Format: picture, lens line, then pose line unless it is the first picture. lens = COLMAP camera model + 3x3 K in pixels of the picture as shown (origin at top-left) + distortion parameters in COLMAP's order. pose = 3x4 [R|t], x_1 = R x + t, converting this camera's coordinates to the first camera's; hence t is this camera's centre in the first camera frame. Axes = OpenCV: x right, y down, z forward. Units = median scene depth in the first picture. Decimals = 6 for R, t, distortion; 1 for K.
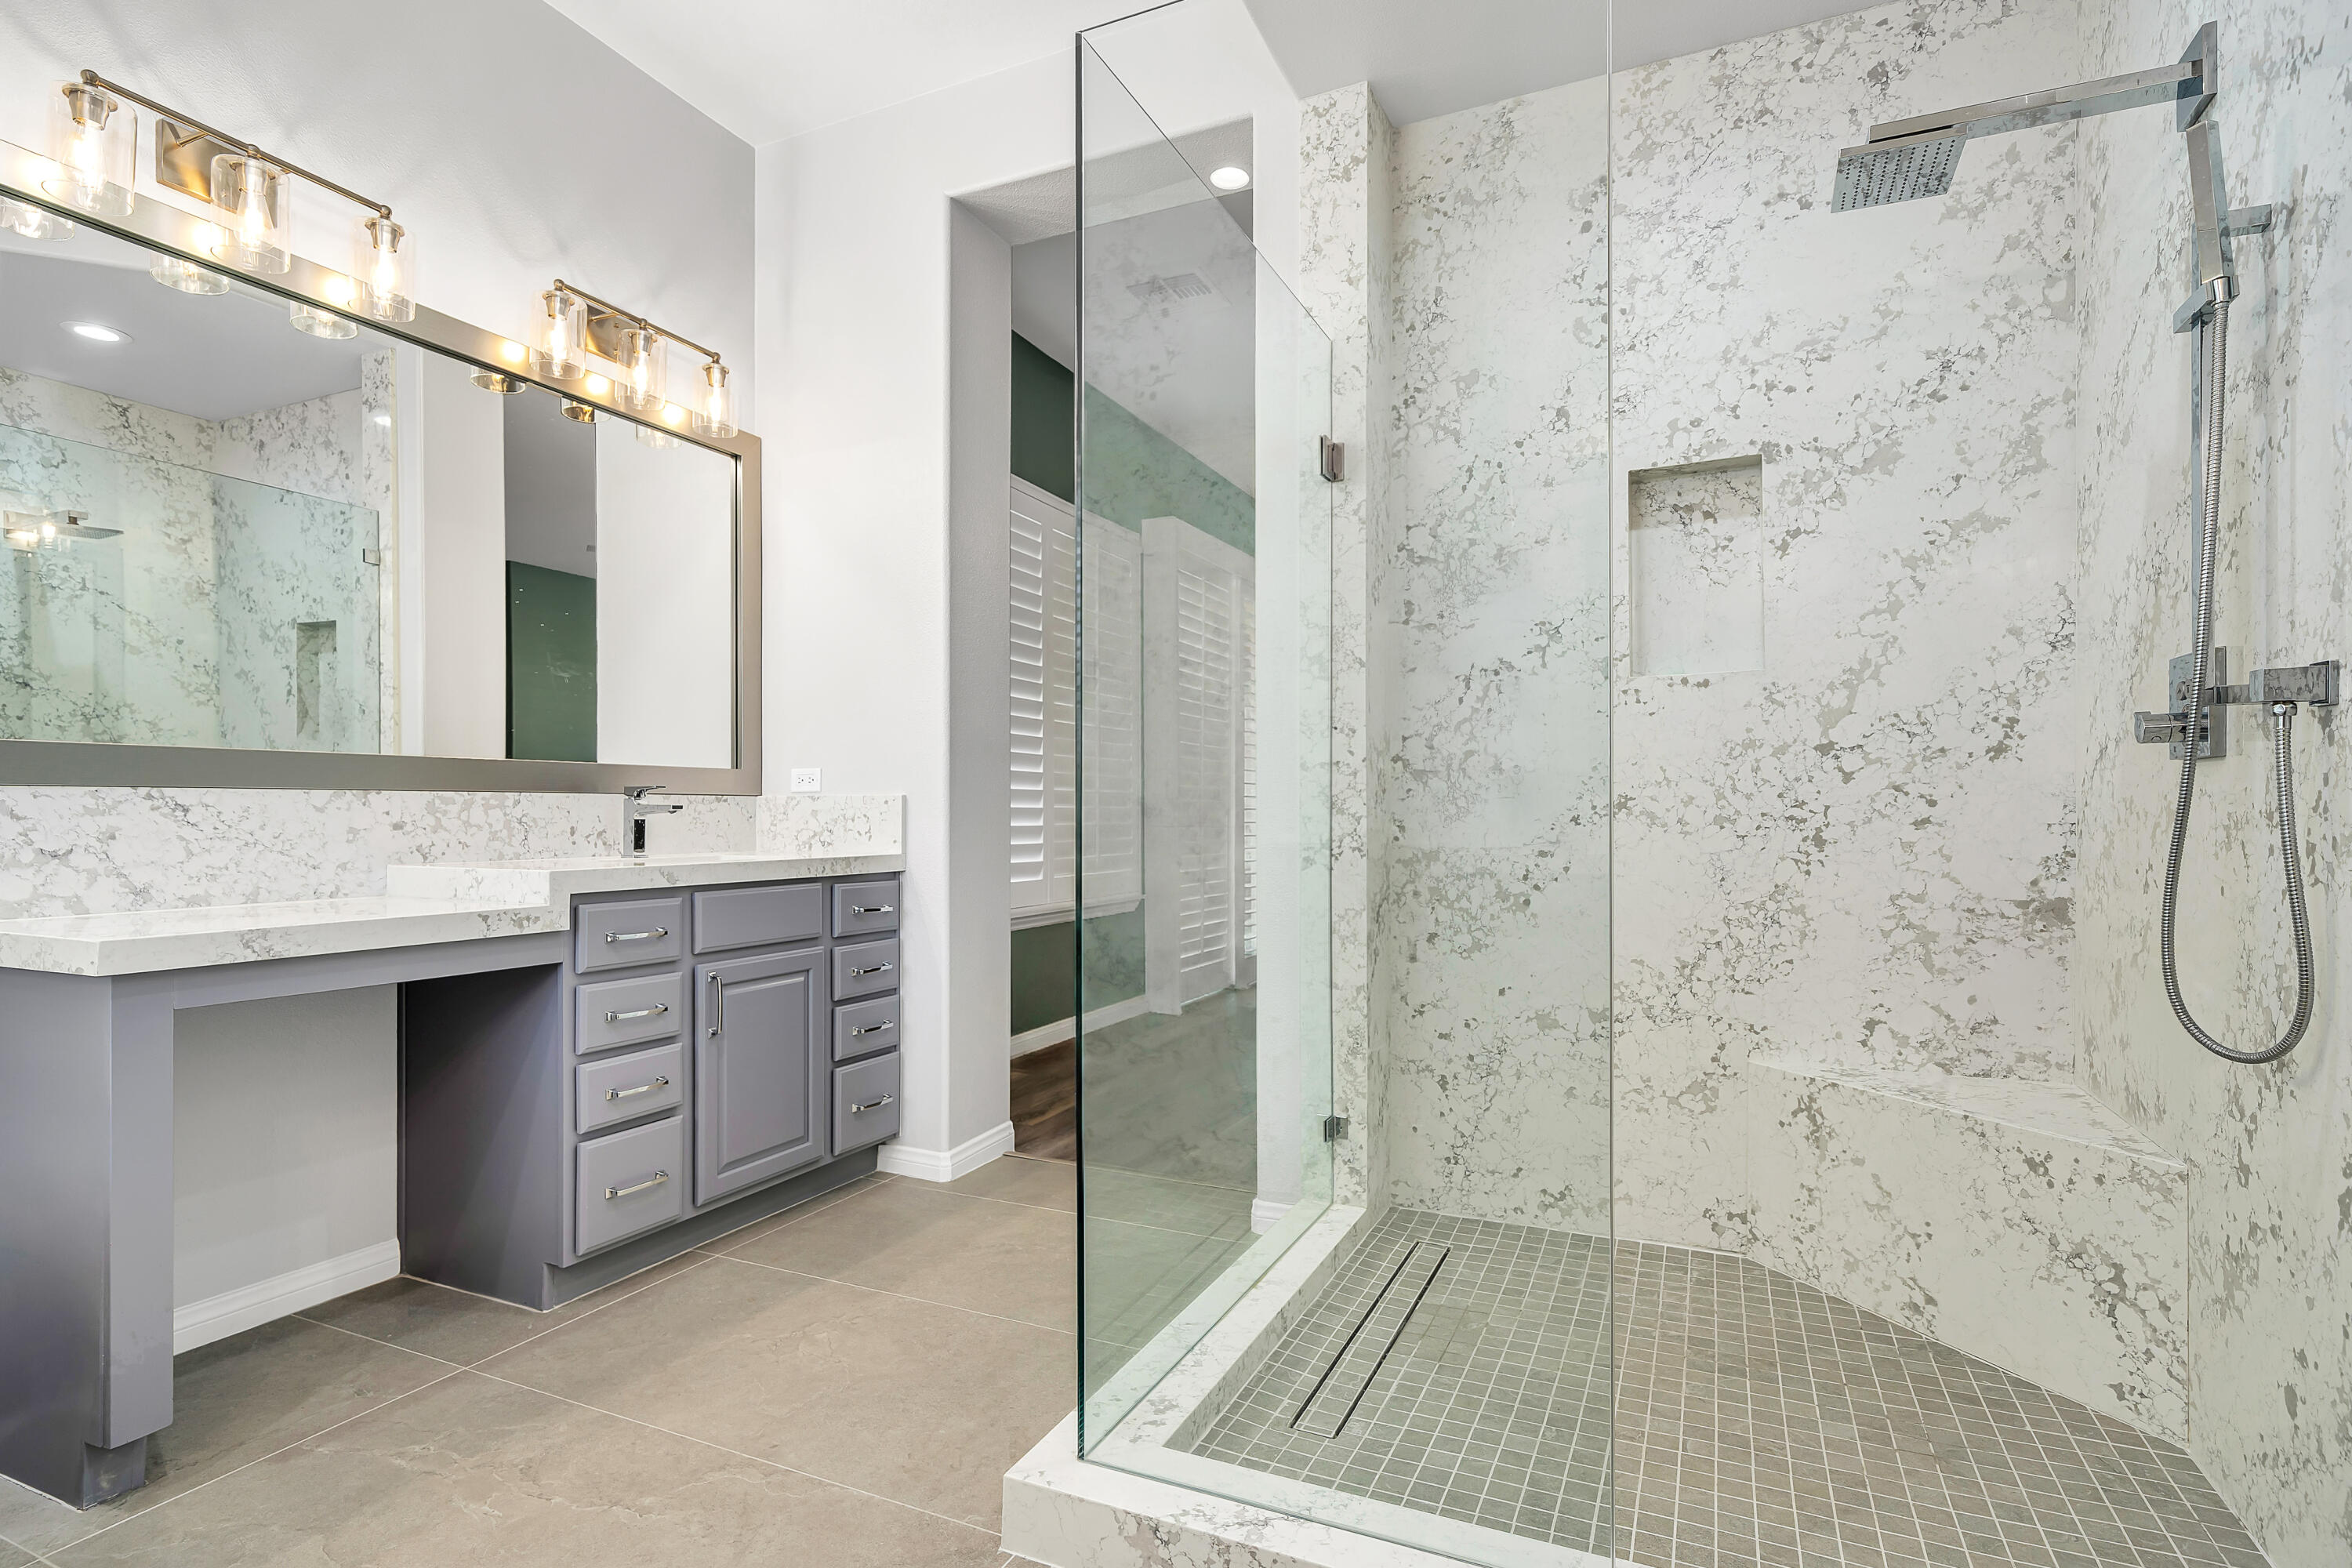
lens RADIAL K [[1180.8, 0, 1164.2], [0, 1180.8, 805.5], [0, 0, 1]] dist [0.004770, 0.000424]
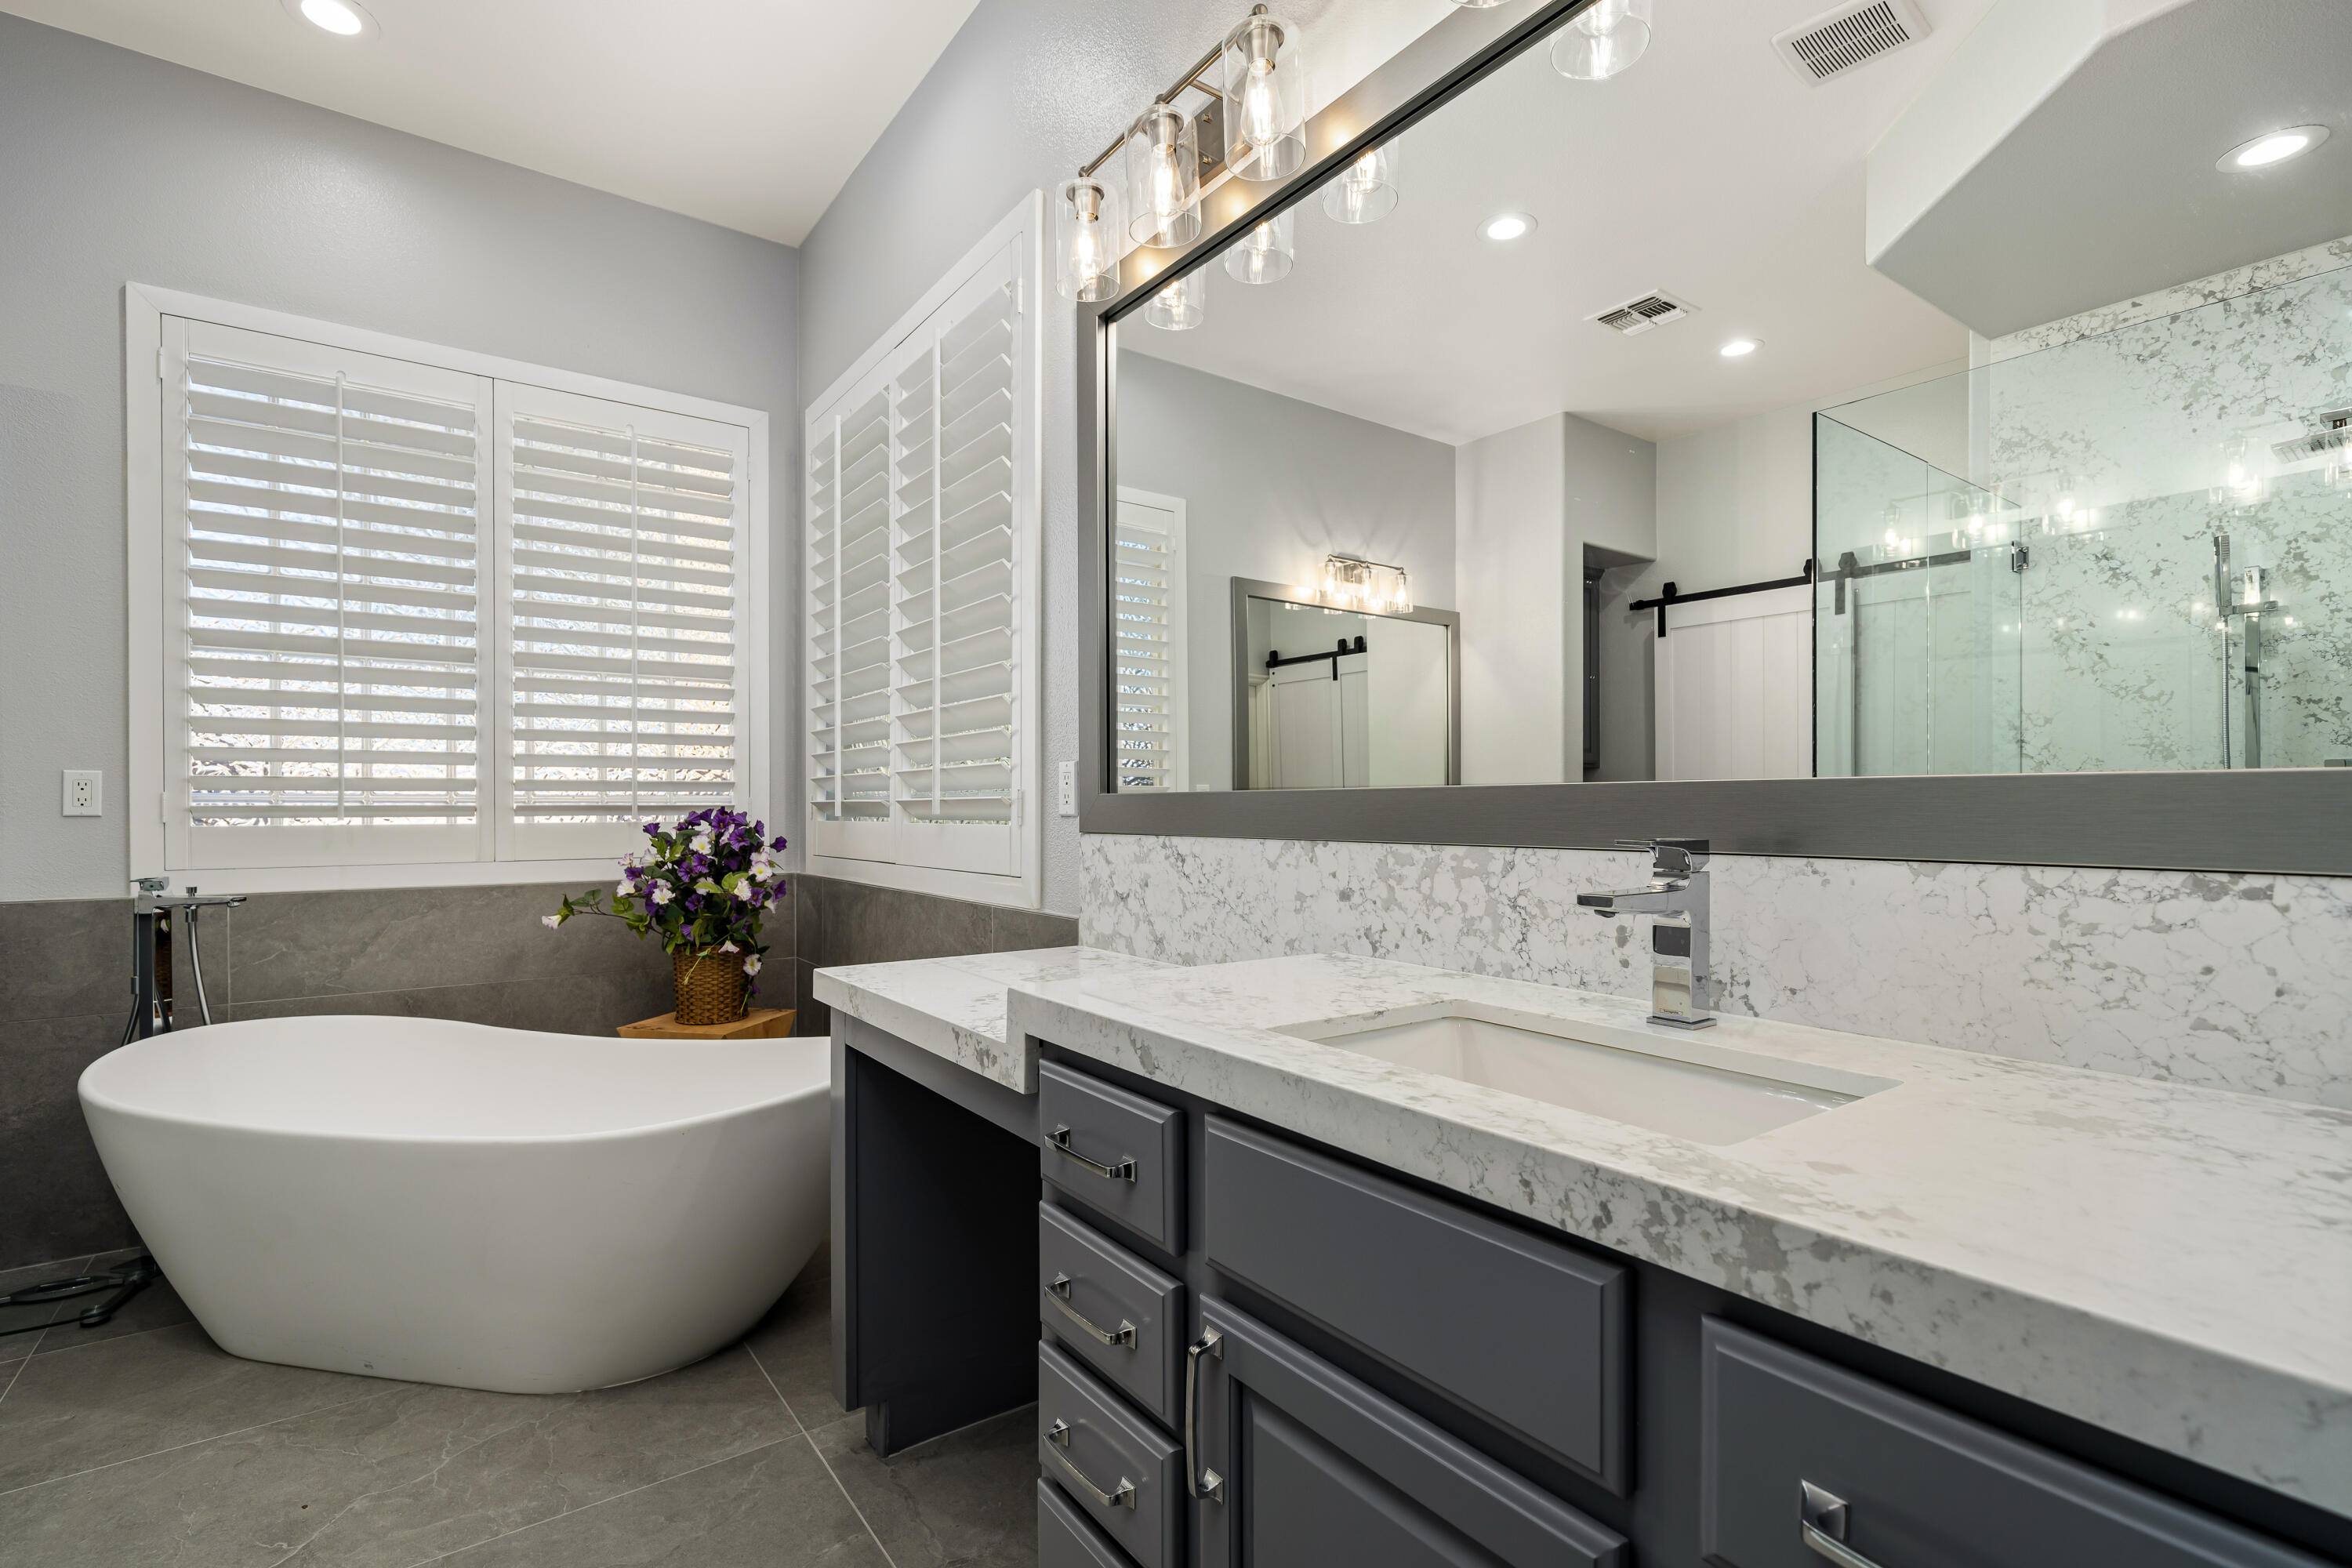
lens RADIAL K [[1076.4, 0, 1175.6], [0, 1076.4, 815.0], [0, 0, 1]] dist [0.000729, -0.000279]
pose [[-0.484422, 0.007439, -0.874803, -0.075675], [0.004429, 0.999972, 0.006051, -0.033017], [0.874823, -0.000943, -0.484442, 1.261397]]
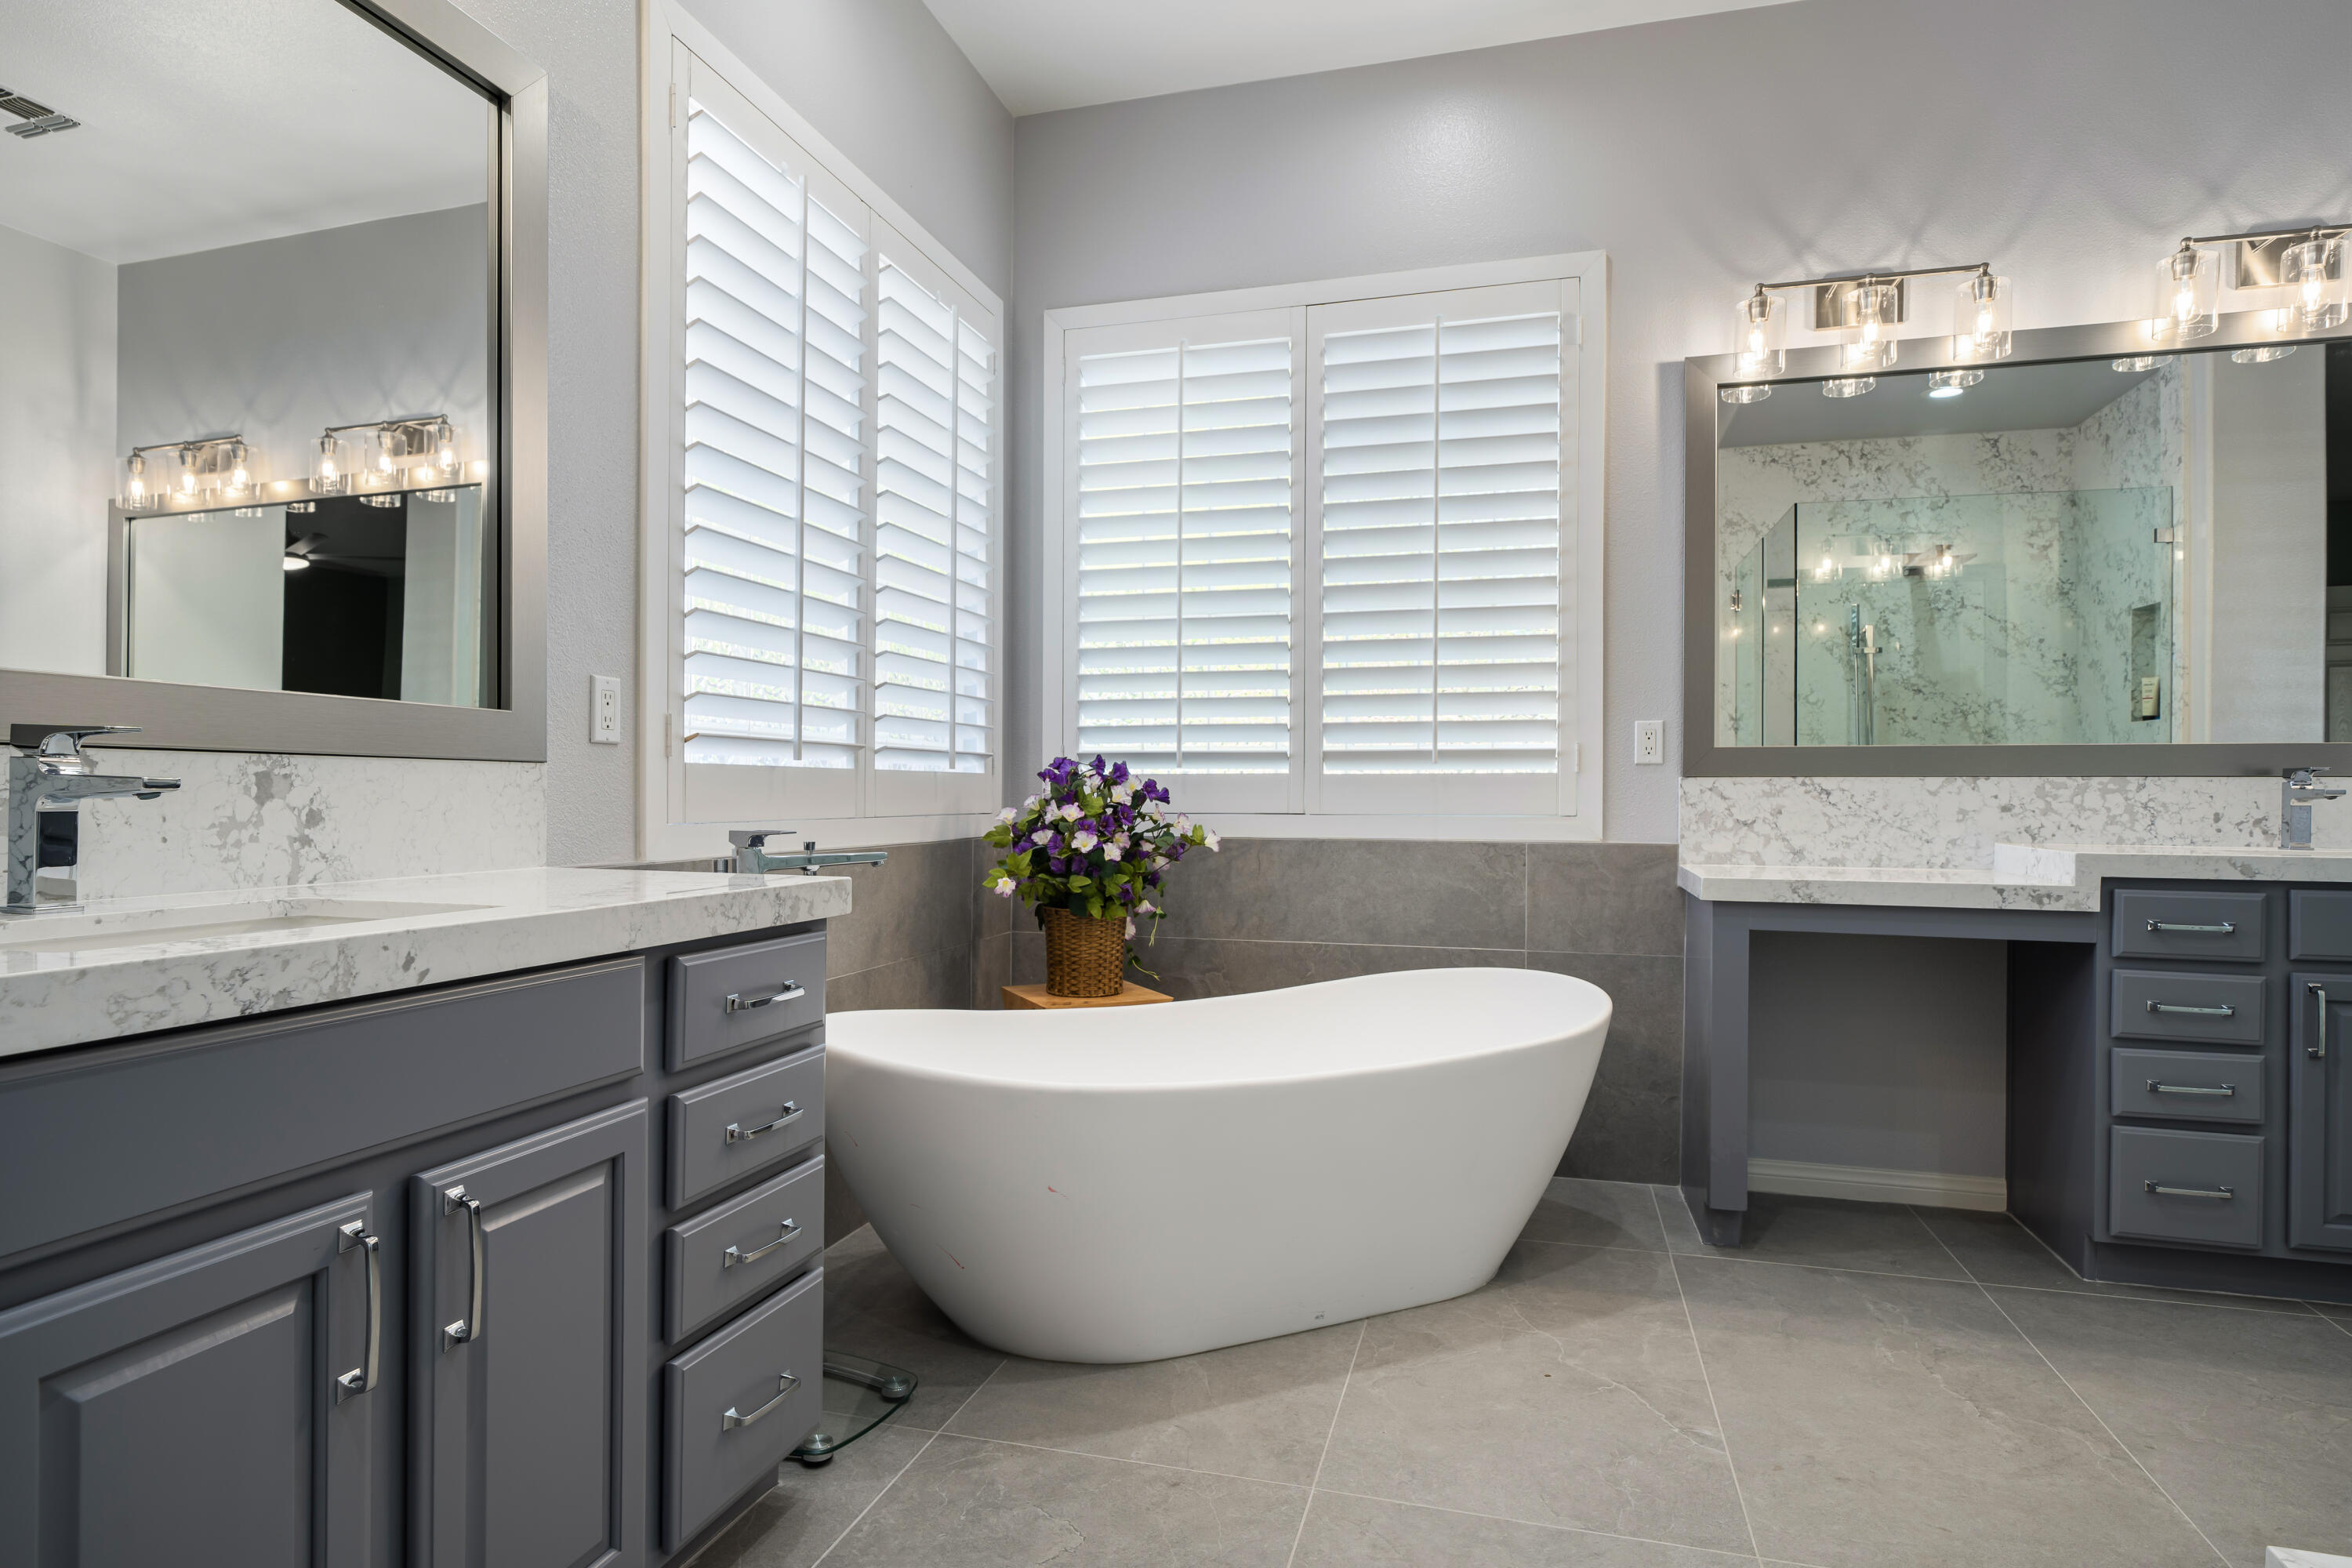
lens RADIAL K [[1322.9, 0, 1167.3], [0, 1322.9, 799.1], [0, 0, 1]] dist [0.000704, 0.000967]
pose [[0.167248, 0.006205, -0.985895, 0.465264], [-0.000971, 0.999981, 0.006129, 0.001640], [0.985914, -0.000068, 0.167251, 0.015778]]
